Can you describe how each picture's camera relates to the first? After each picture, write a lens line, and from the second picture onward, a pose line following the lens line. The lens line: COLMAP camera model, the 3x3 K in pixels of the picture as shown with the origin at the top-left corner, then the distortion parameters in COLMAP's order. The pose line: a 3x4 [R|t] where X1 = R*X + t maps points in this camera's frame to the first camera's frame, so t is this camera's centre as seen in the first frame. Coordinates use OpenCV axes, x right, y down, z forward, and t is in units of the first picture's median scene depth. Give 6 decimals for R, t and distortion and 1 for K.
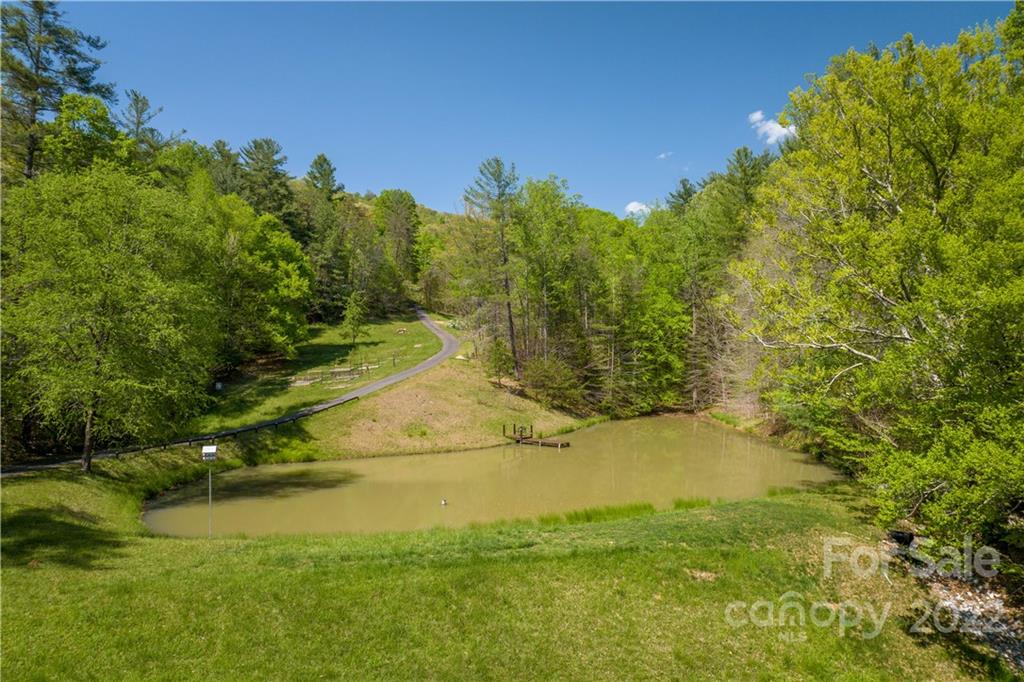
lens RADIAL K [[729.8, 0, 512.0], [0, 729.8, 350.7], [0, 0, 1]] dist [-0.038936, 0.000700]
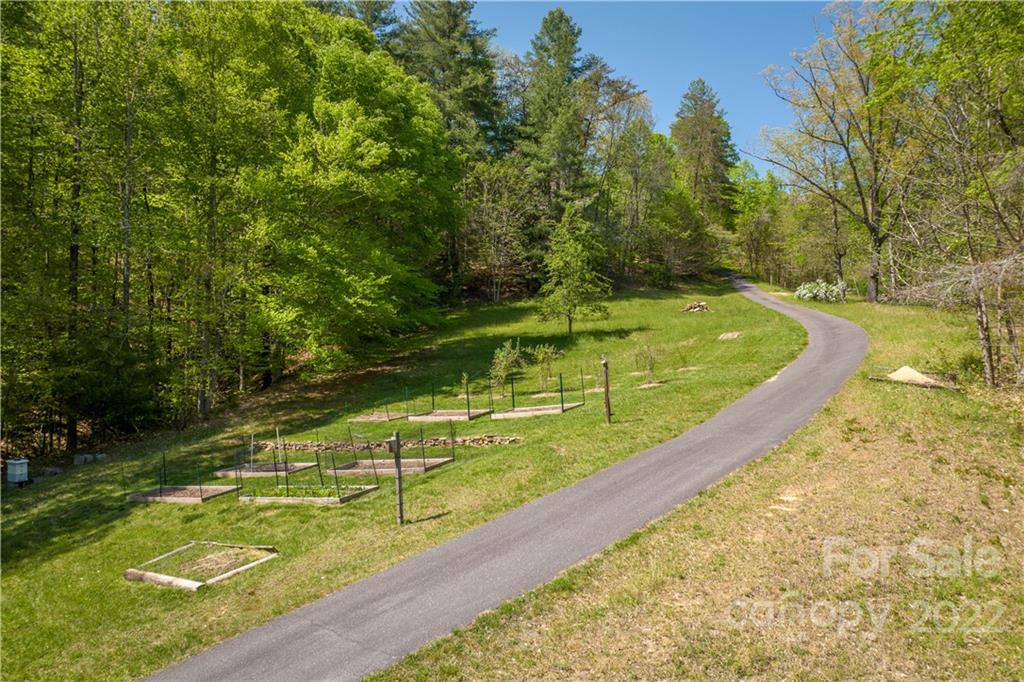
lens RADIAL K [[729.8, 0, 512.0], [0, 729.8, 350.7], [0, 0, 1]] dist [-0.038936, 0.000700]
pose [[0.908114, -0.005989, -0.418679, -0.061483], [0.005299, 0.999982, -0.002811, 0.000758], [0.418688, 0.000334, 0.908130, 0.504716]]
